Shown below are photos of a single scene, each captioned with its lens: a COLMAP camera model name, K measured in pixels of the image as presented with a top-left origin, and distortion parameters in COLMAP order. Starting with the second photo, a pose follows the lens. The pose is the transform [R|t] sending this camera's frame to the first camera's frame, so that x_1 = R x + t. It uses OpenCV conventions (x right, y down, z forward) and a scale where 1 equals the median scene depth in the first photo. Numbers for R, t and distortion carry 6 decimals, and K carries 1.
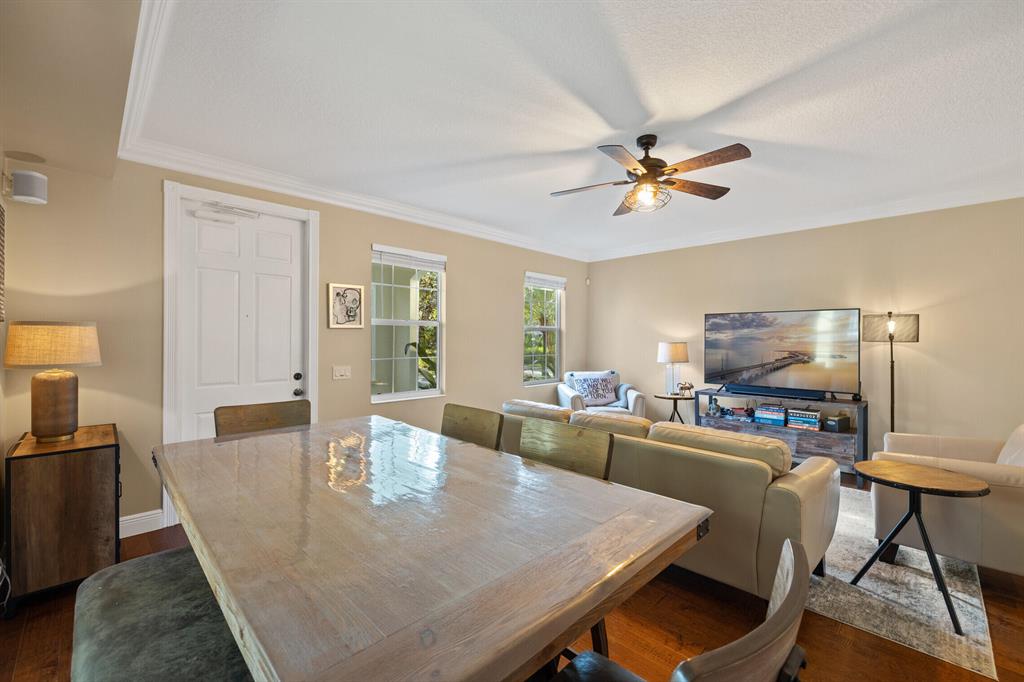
lens RADIAL K [[423.9, 0, 512.0], [0, 423.9, 341.0], [0, 0, 1]] dist [0.000548, -0.000664]
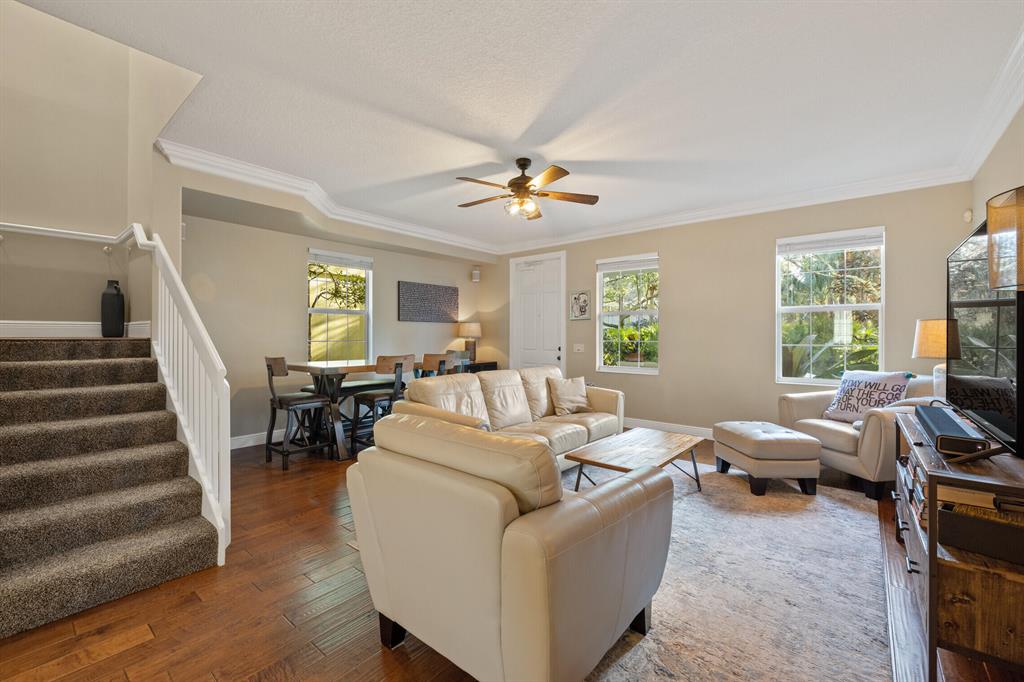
lens RADIAL K [[426.9, 0, 510.9], [0, 426.9, 339.2], [0, 0, 1]] dist [-0.000578, 0.000121]
pose [[0.098232, 0.002806, -0.995160, 1.056734], [-0.006532, 0.999976, 0.002175, 0.036821], [0.995142, 0.006287, 0.098248, 0.556595]]
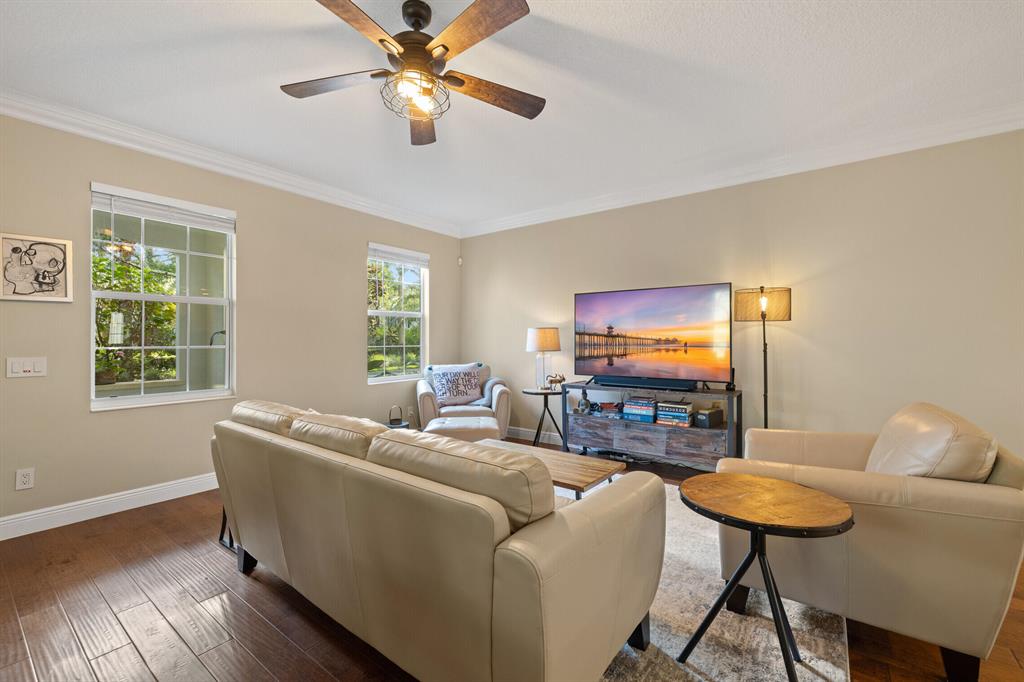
lens RADIAL K [[426.9, 0, 510.9], [0, 426.9, 339.2], [0, 0, 1]] dist [-0.000578, 0.000121]
pose [[0.989244, -0.006709, 0.146122, 0.241923], [0.007080, 0.999973, -0.002018, 0.034553], [-0.146105, 0.003030, 0.989264, 0.201891]]
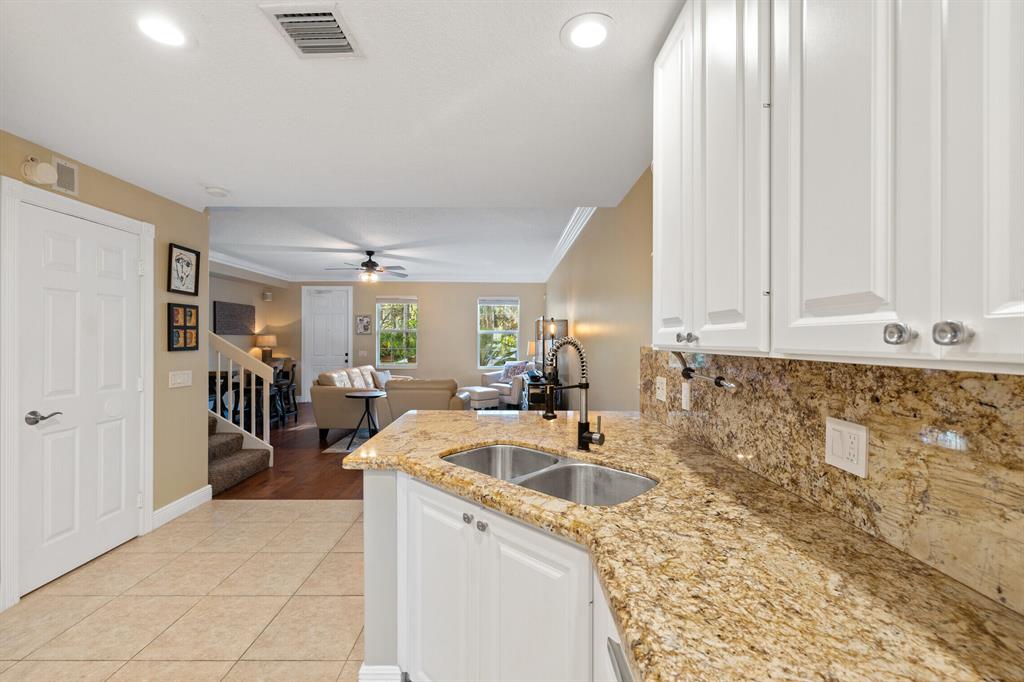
lens RADIAL K [[426.9, 0, 510.9], [0, 426.9, 339.2], [0, 0, 1]] dist [-0.000578, 0.000121]
pose [[0.717677, -0.003977, -0.696365, 1.660459], [-0.002407, 0.999964, -0.008192, 0.011717], [0.696372, 0.007555, 0.717641, -0.093472]]
